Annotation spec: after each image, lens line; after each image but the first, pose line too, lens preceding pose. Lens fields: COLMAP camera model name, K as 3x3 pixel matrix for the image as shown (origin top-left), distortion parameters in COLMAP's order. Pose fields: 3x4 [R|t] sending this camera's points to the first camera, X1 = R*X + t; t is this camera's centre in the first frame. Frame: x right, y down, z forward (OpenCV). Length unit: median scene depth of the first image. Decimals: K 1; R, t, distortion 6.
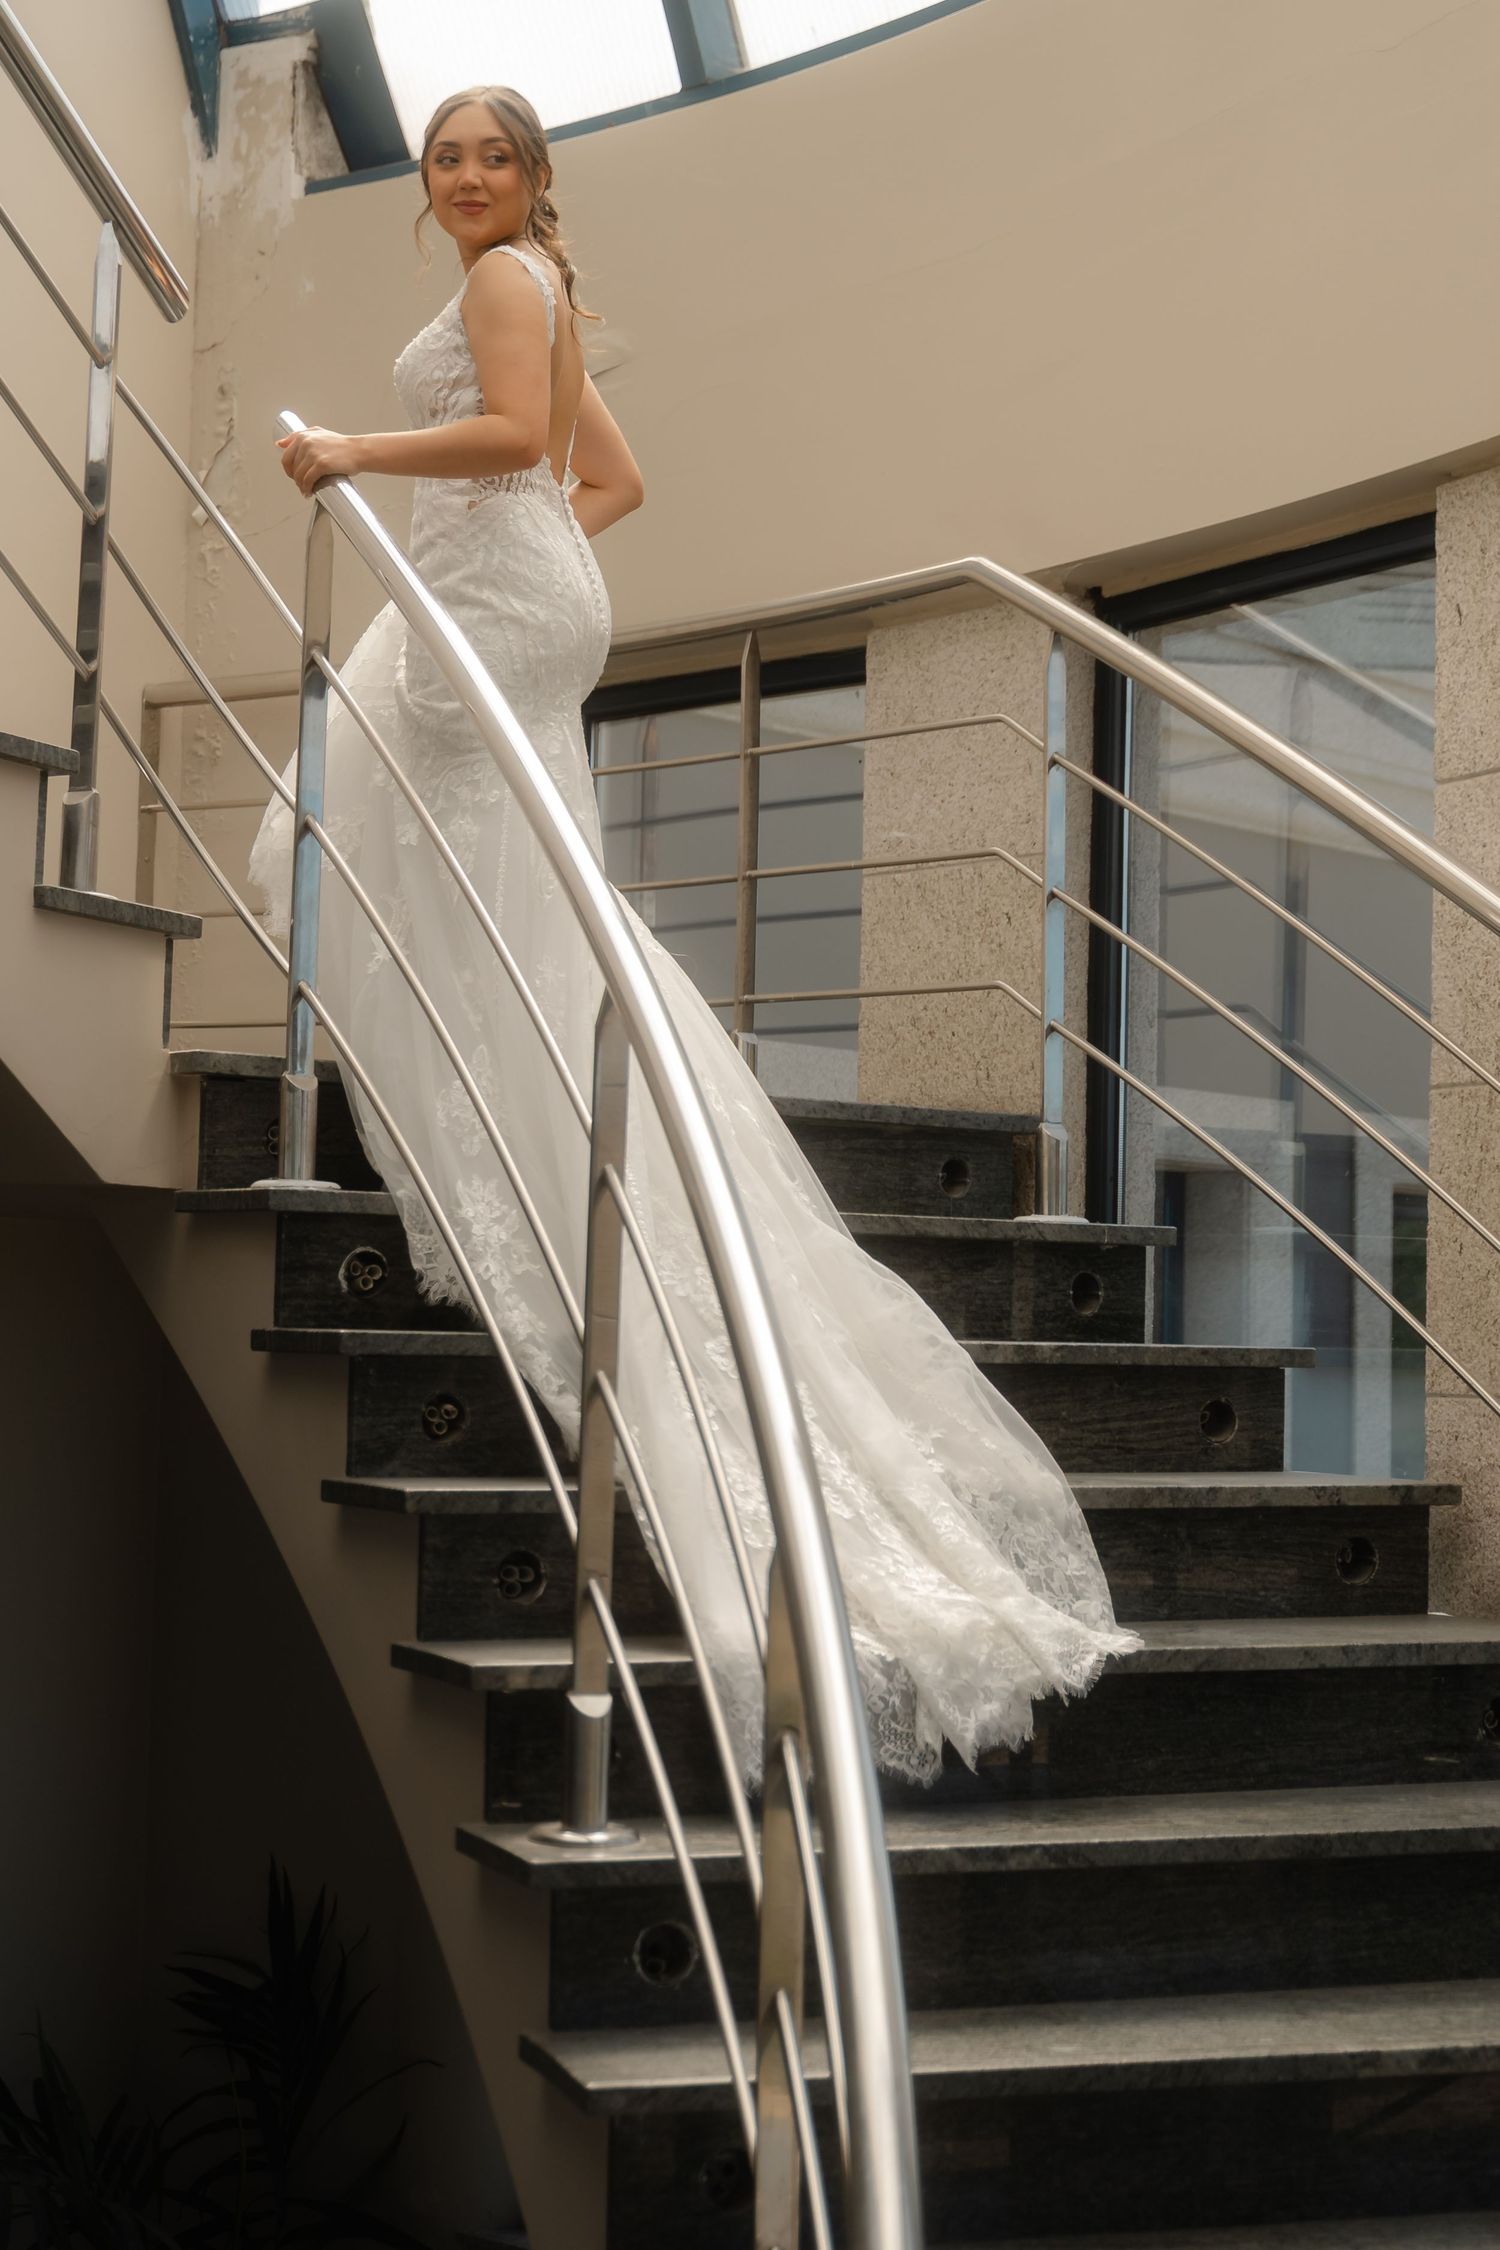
lens RADIAL K [[3482.6, 0, 750.7], [0, 3482.6, 1122.4], [0, 0, 1]] dist [-0.015130, 0.000000]
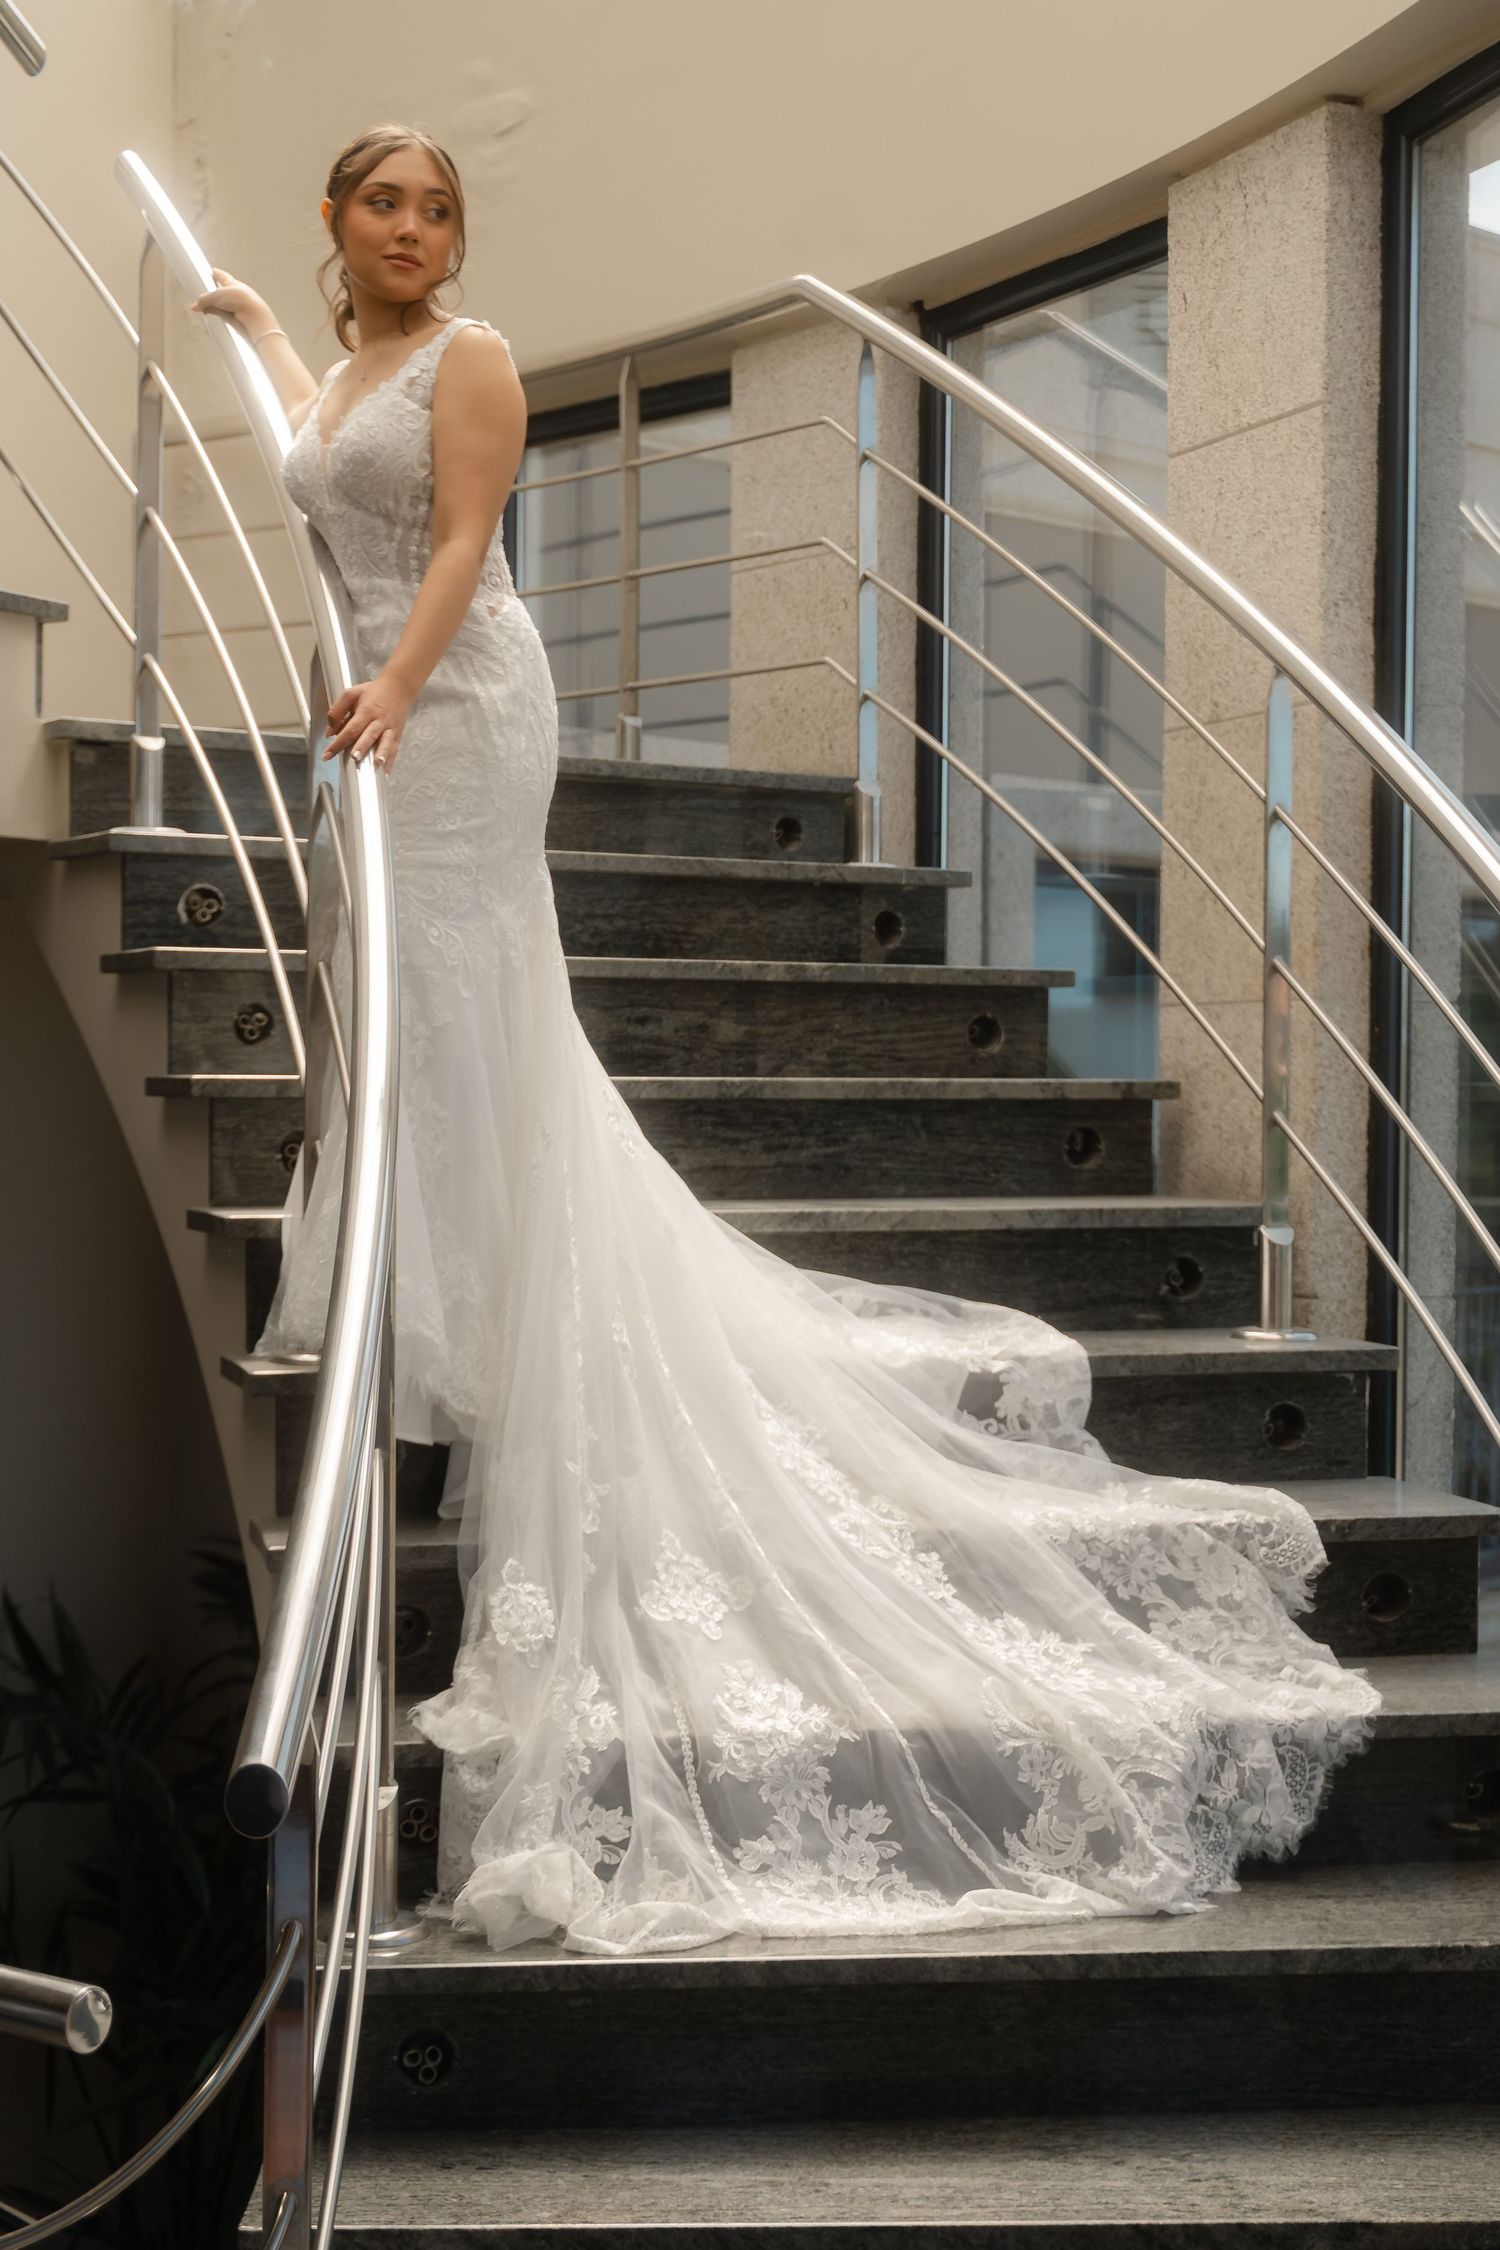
lens RADIAL K [[3189.1, 0, 749.7], [0, 3189.1, 1127.5], [0, 0, 1]] dist [-0.007007, 0.000000]
pose [[0.996982, -0.013433, -0.076457, 0.139295], [0.018998, 0.997186, 0.072525, 0.040063], [0.075268, -0.073759, 0.994432, -0.040826]]
